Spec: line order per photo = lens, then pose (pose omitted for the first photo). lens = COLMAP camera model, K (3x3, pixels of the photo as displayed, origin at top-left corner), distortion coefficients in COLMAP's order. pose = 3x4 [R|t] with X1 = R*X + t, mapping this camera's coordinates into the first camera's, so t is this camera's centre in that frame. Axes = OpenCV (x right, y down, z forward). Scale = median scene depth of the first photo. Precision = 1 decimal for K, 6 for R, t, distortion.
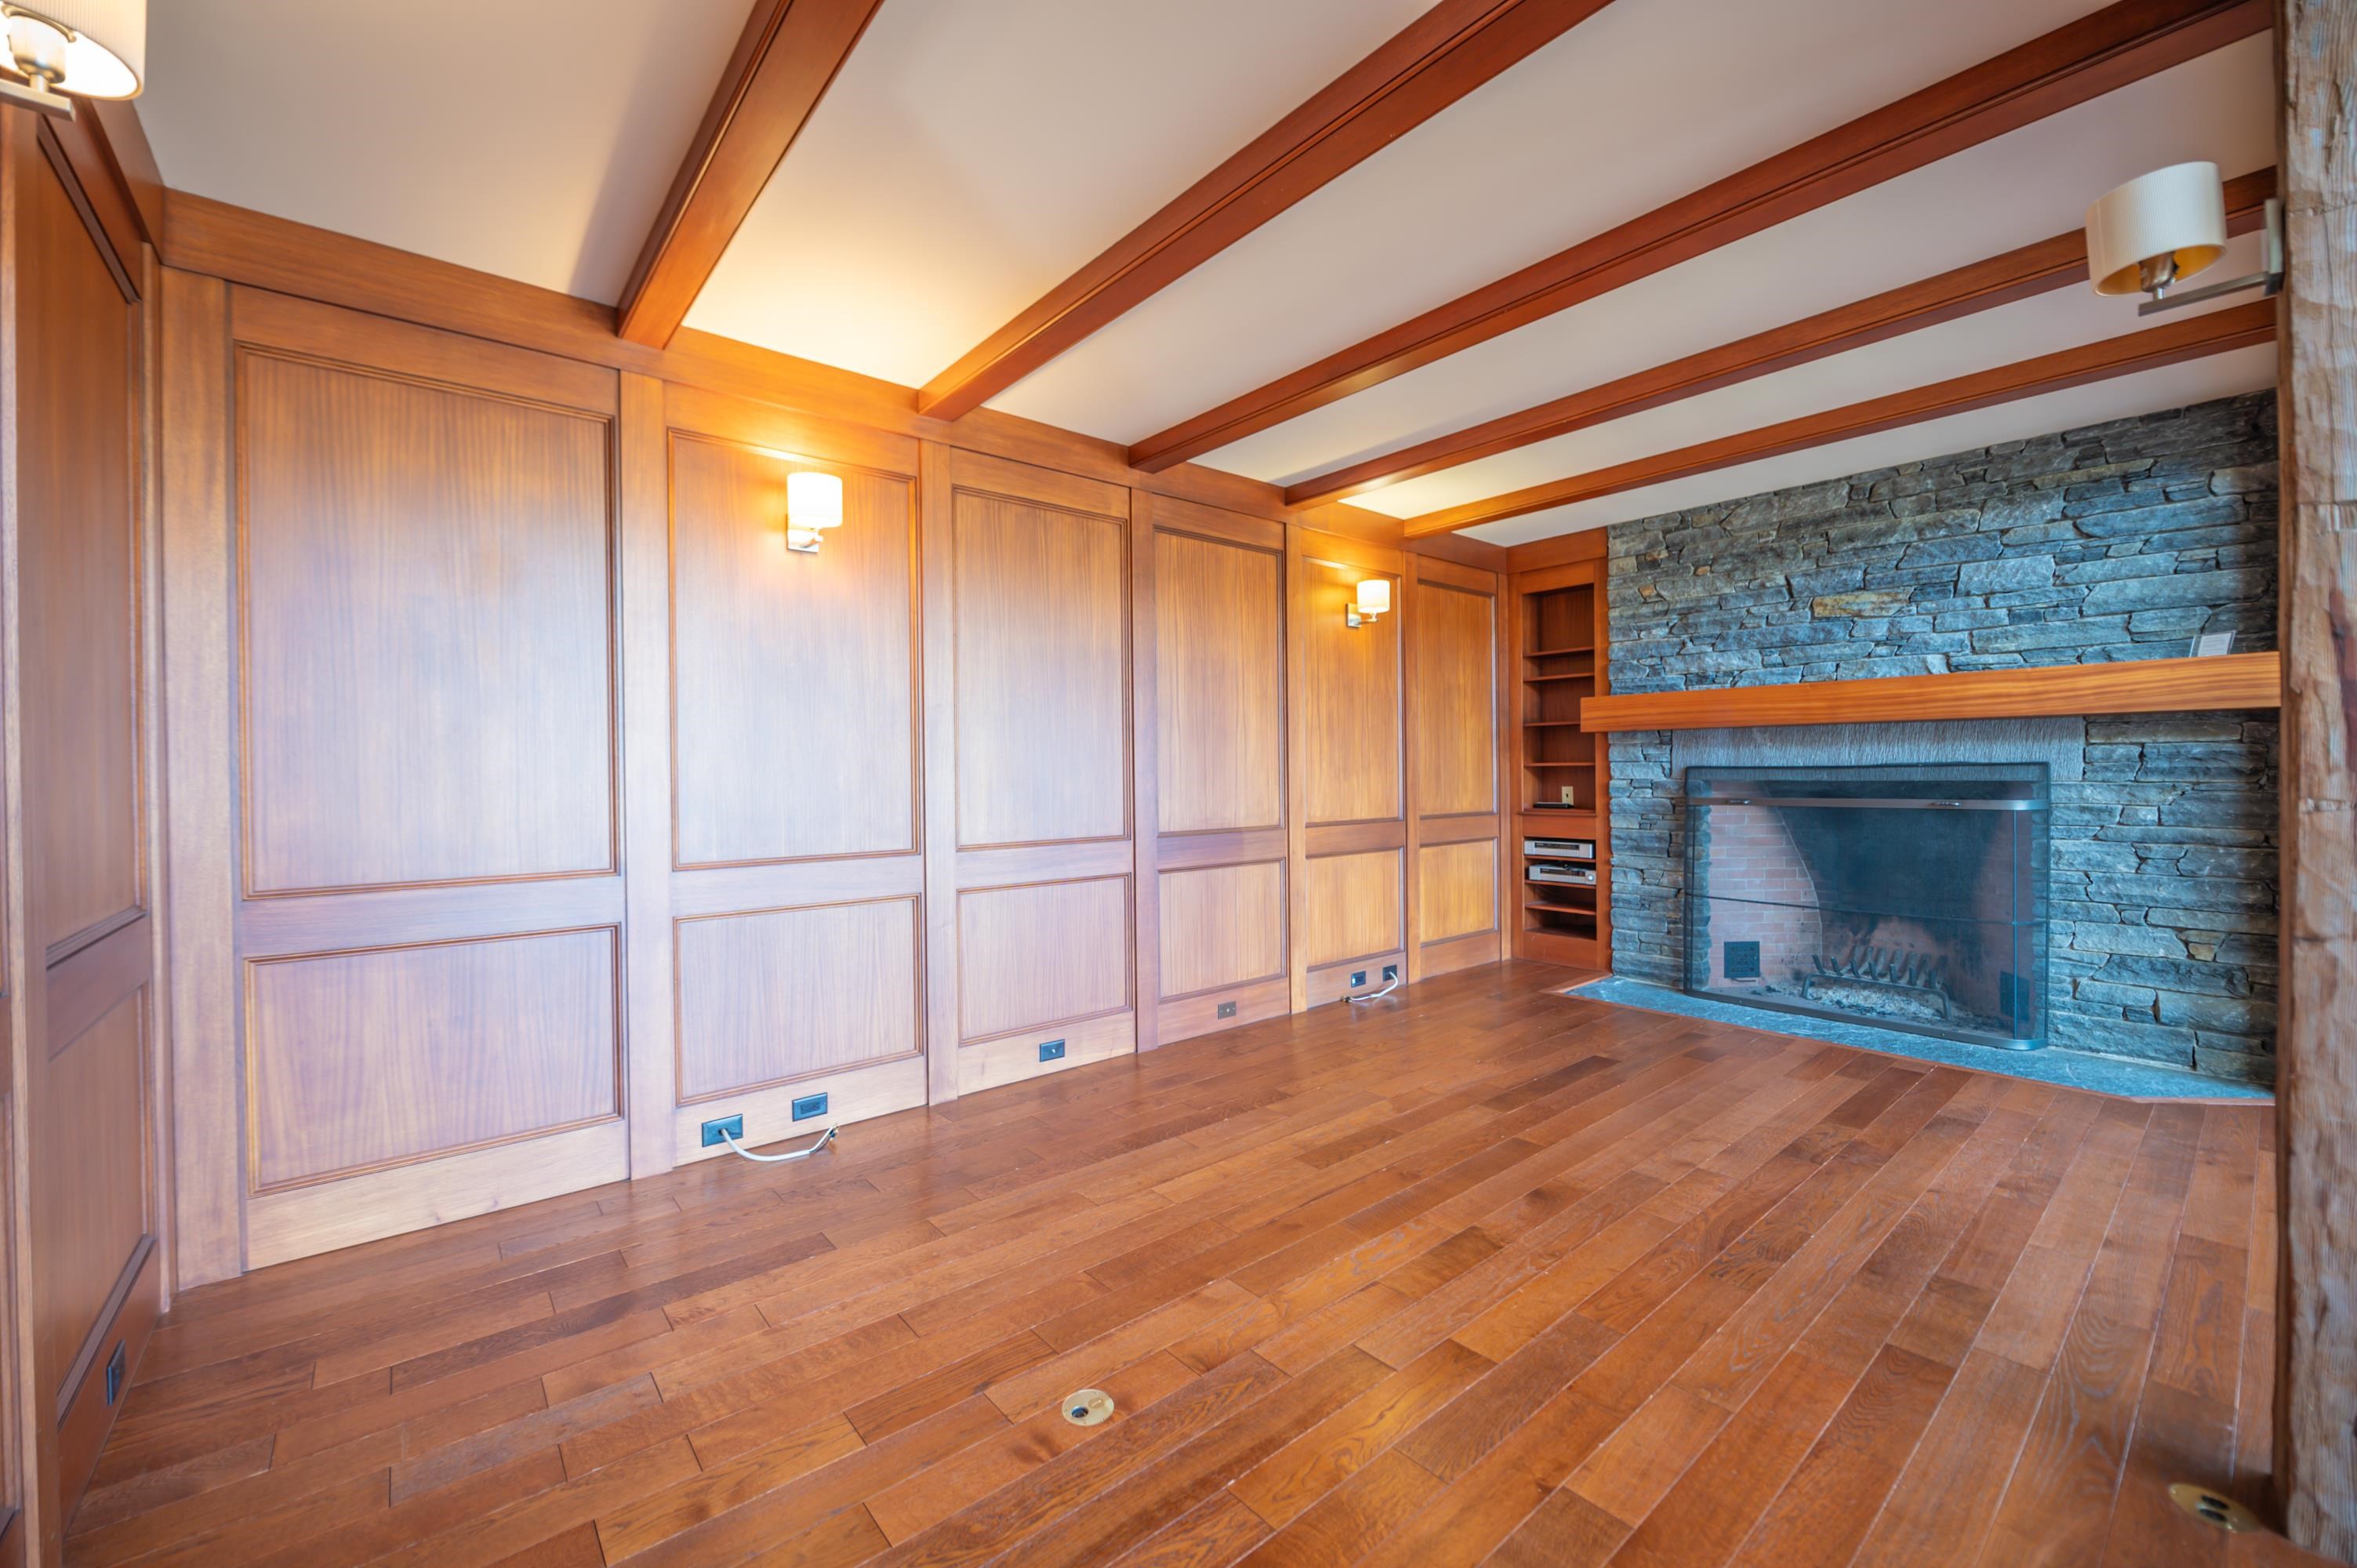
lens RADIAL K [[932.4, 0, 1170.0], [0, 932.4, 778.7], [0, 0, 1]] dist [-0.008324, -0.000051]
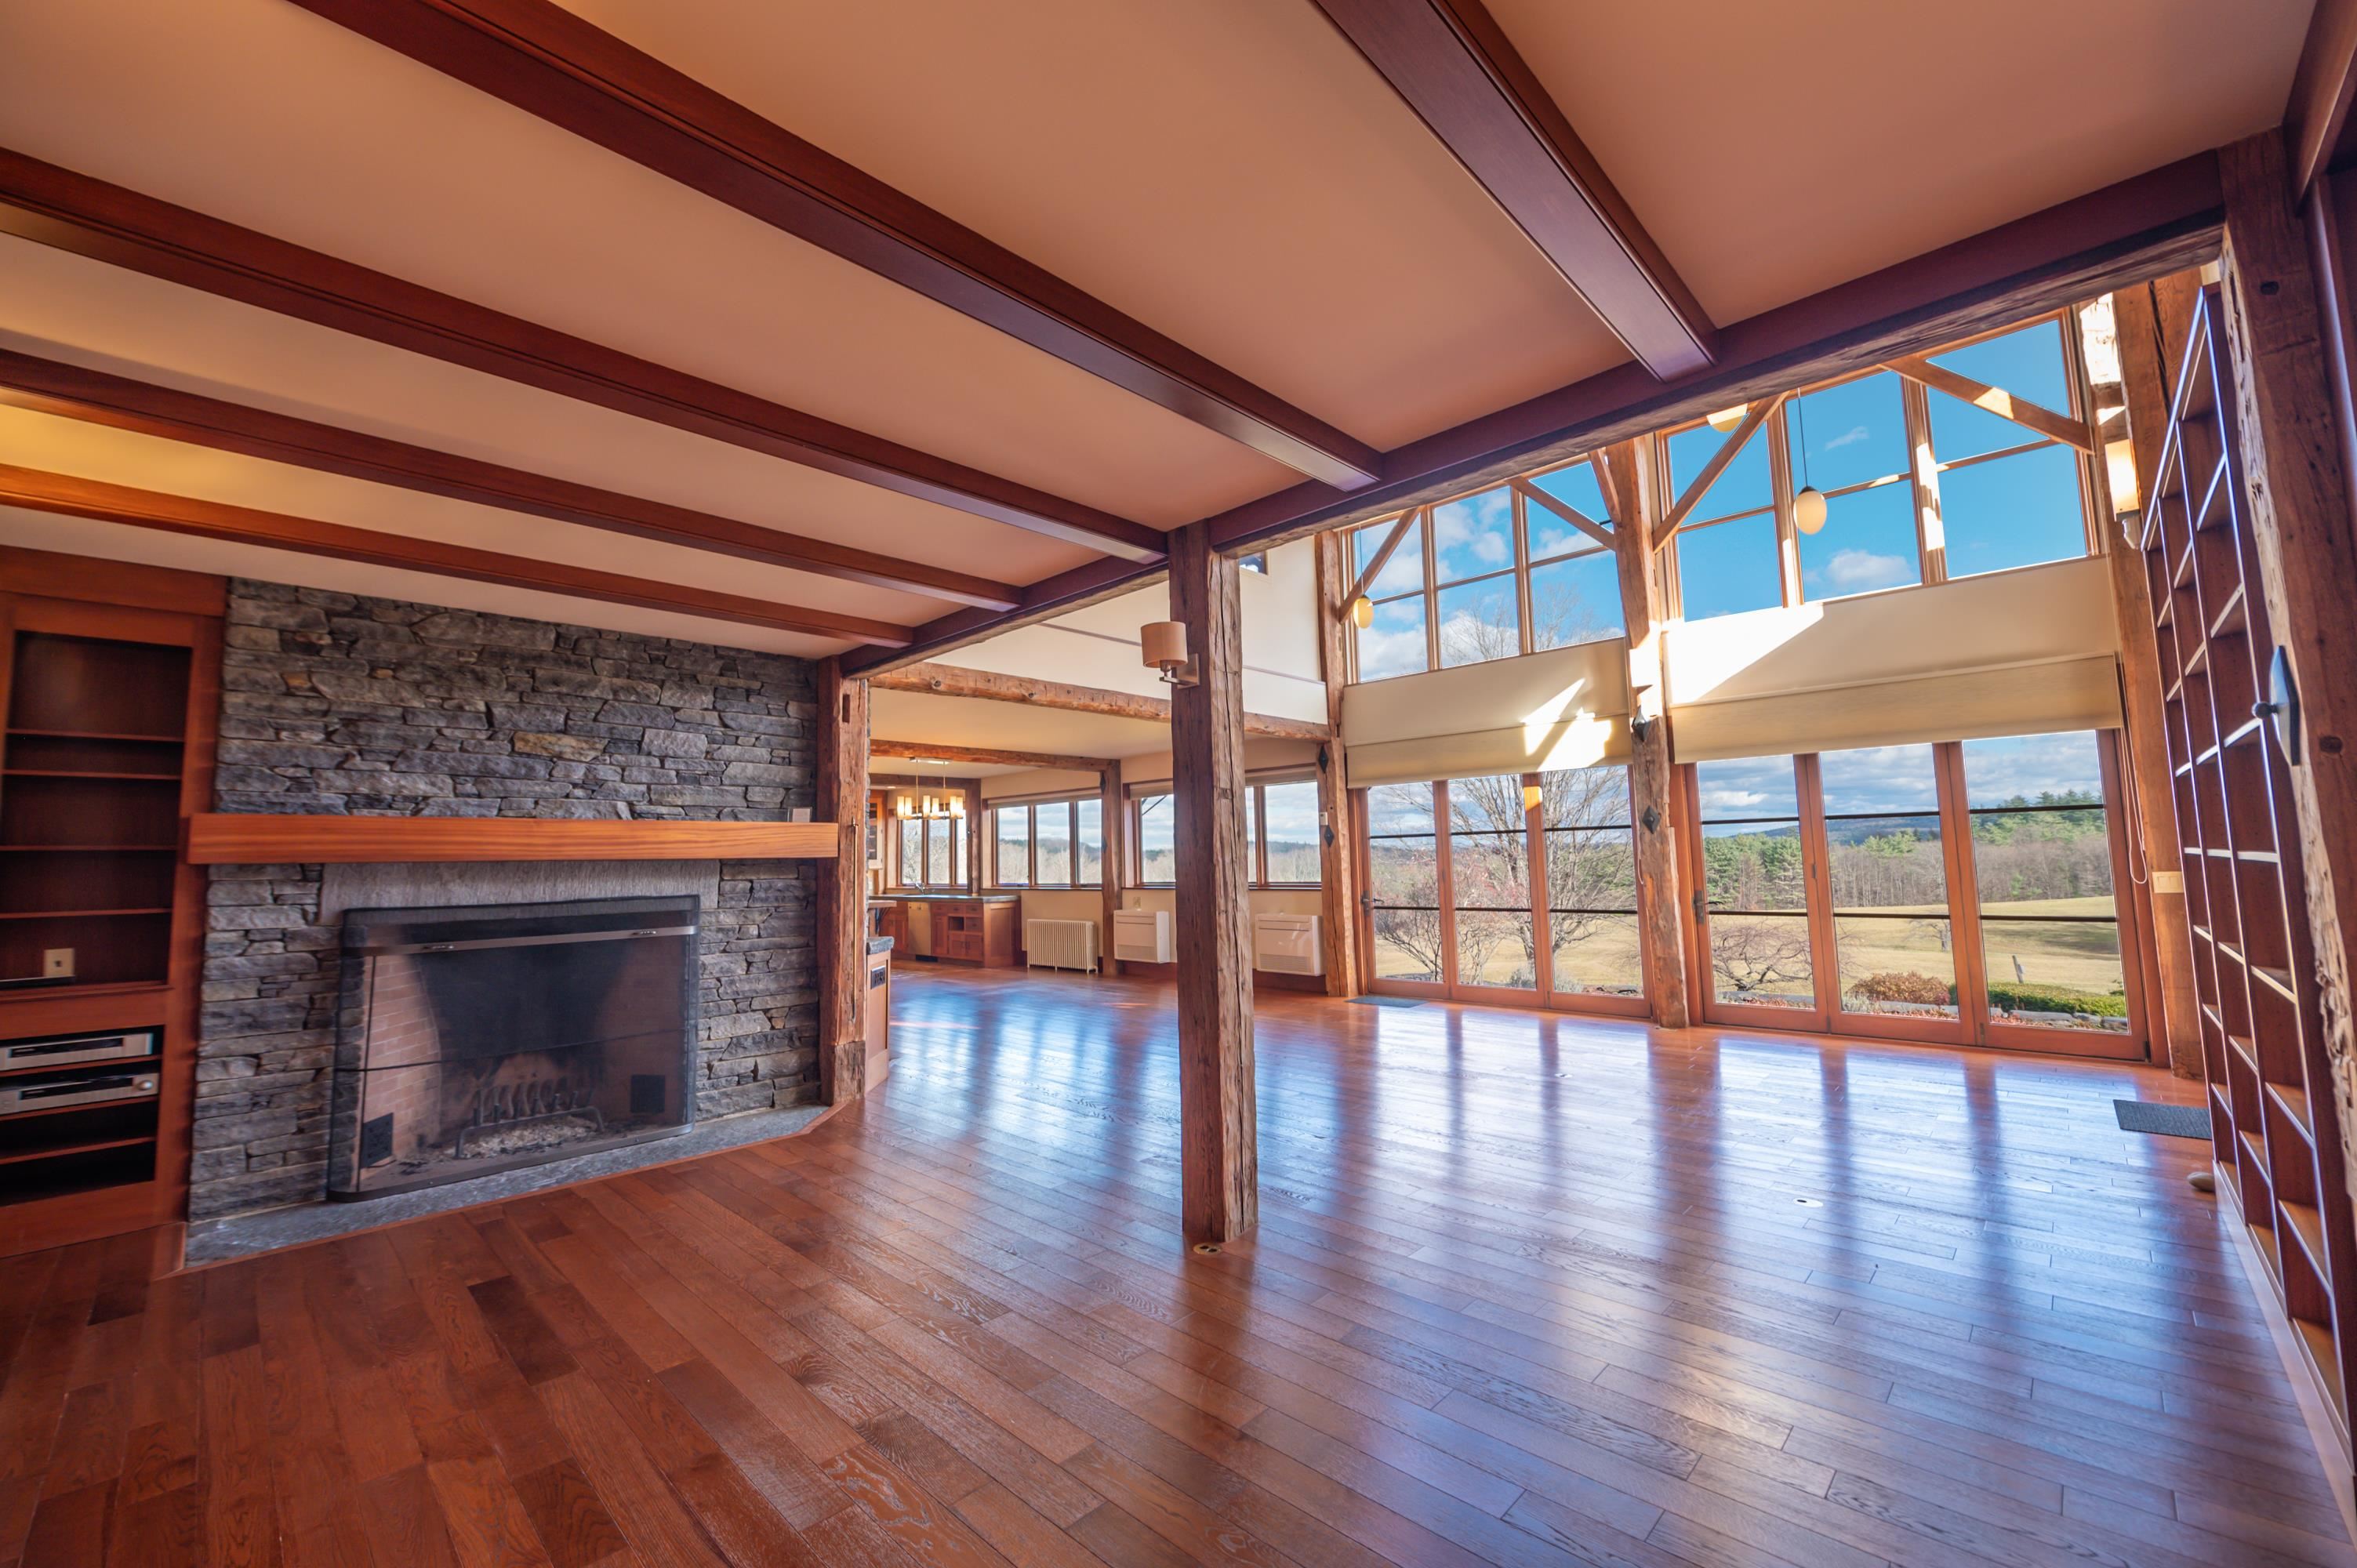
lens RADIAL K [[932.4, 0, 1175.2], [0, 932.4, 778.6], [0, 0, 1]] dist [-0.008324, -0.000051]
pose [[-0.104521, 0.102797, 0.989196, -0.357185], [0.034602, 0.994417, -0.099684, -0.023315], [-0.993921, 0.023809, -0.107494, 0.420147]]
